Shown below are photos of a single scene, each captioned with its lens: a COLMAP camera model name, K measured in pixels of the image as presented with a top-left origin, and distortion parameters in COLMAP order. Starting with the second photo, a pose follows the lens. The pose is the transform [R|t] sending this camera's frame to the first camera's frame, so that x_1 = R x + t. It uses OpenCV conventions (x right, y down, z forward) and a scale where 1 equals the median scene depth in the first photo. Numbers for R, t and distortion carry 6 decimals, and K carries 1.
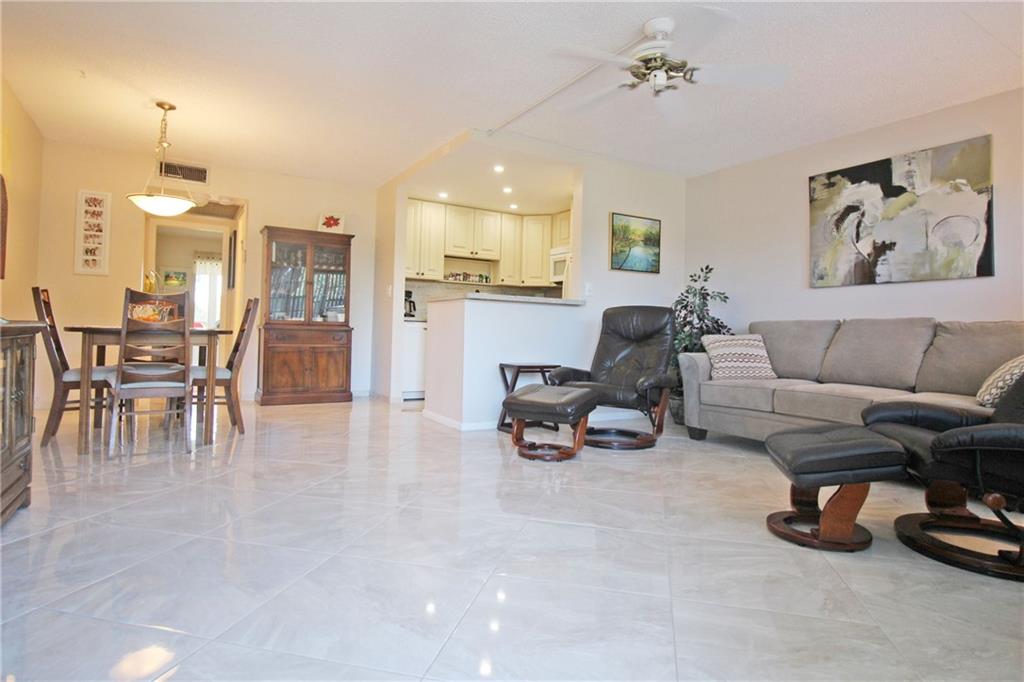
lens RADIAL K [[558.8, 0, 520.7], [0, 558.8, 324.4], [0, 0, 1]] dist [0.003286, -0.012228]
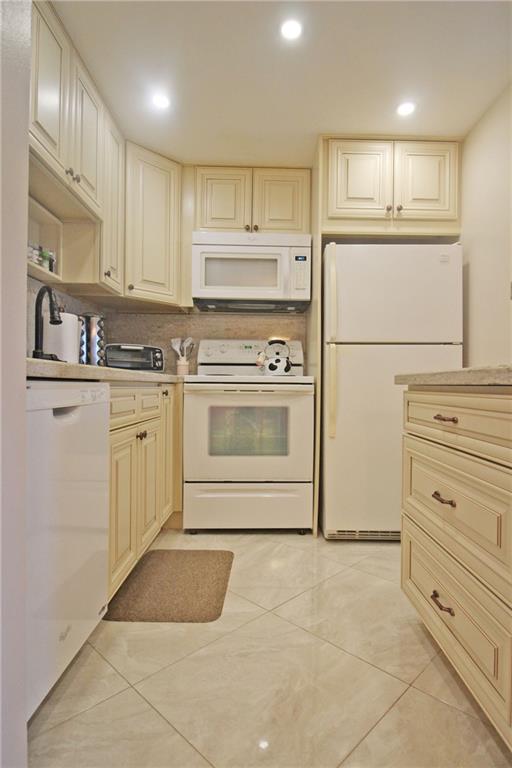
lens RADIAL K [[419.1, 0, 270.8], [0, 419.1, 388.6], [0, 0, 1]] dist [0.003286, -0.012228]
pose [[0.504996, -0.025999, 0.862730, -0.393140], [-0.008703, 0.999342, 0.035209, -0.010369], [-0.863078, -0.025289, 0.504438, 1.207589]]
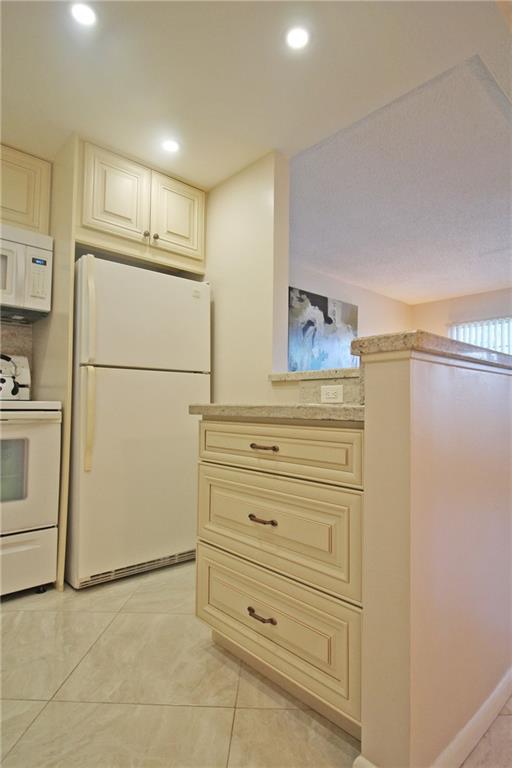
lens RADIAL K [[419.1, 0, 270.8], [0, 419.1, 388.6], [0, 0, 1]] dist [0.003286, -0.012228]
pose [[-0.202532, 0.016573, 0.979135, -0.402398], [-0.027722, 0.999359, -0.022650, -0.018247], [-0.978883, -0.031731, -0.201942, 1.303802]]
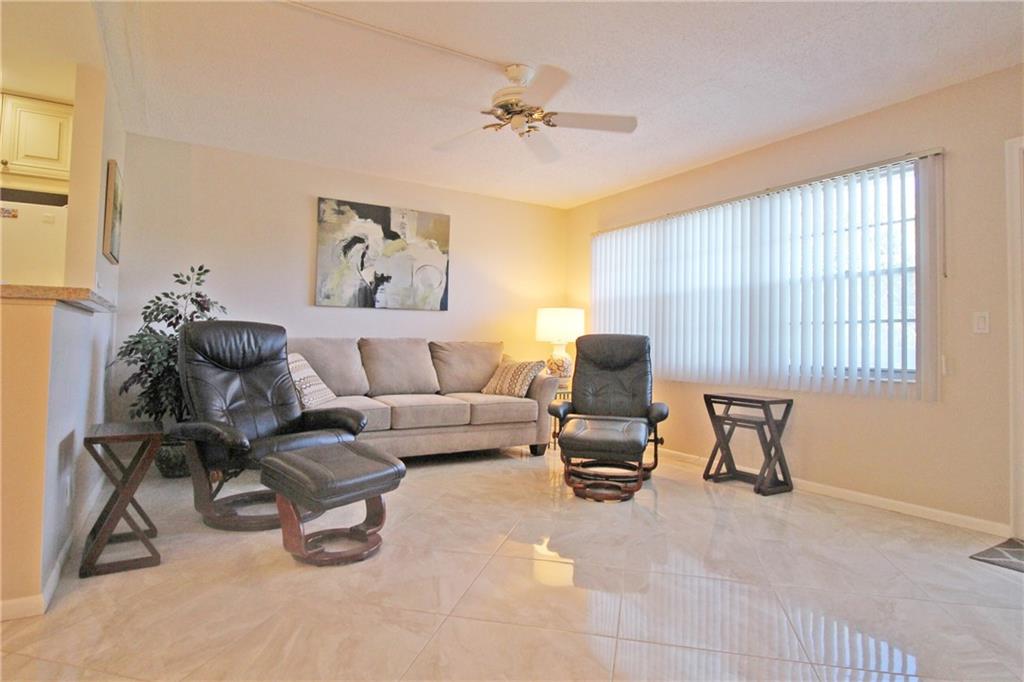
lens RADIAL K [[558.8, 0, 520.7], [0, 558.8, 324.4], [0, 0, 1]] dist [0.003286, -0.012228]
pose [[0.000415, 0.010074, 0.999949, -0.538444], [-0.030256, 0.999492, -0.010057, -0.034308], [-0.999542, -0.030251, 0.000719, 0.666021]]
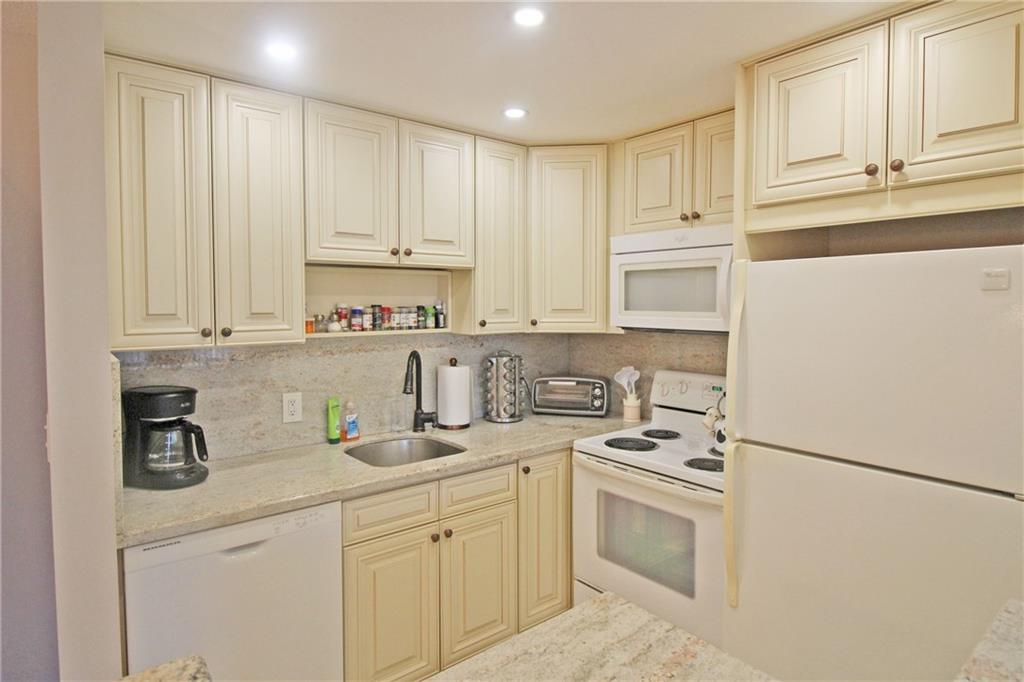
lens RADIAL K [[558.8, 0, 520.7], [0, 558.8, 324.4], [0, 0, 1]] dist [0.003286, -0.012228]
pose [[0.990988, -0.030654, 0.130400, -0.090686], [0.023383, 0.998105, 0.056926, -0.161375], [-0.131898, -0.053364, 0.989826, 1.036896]]
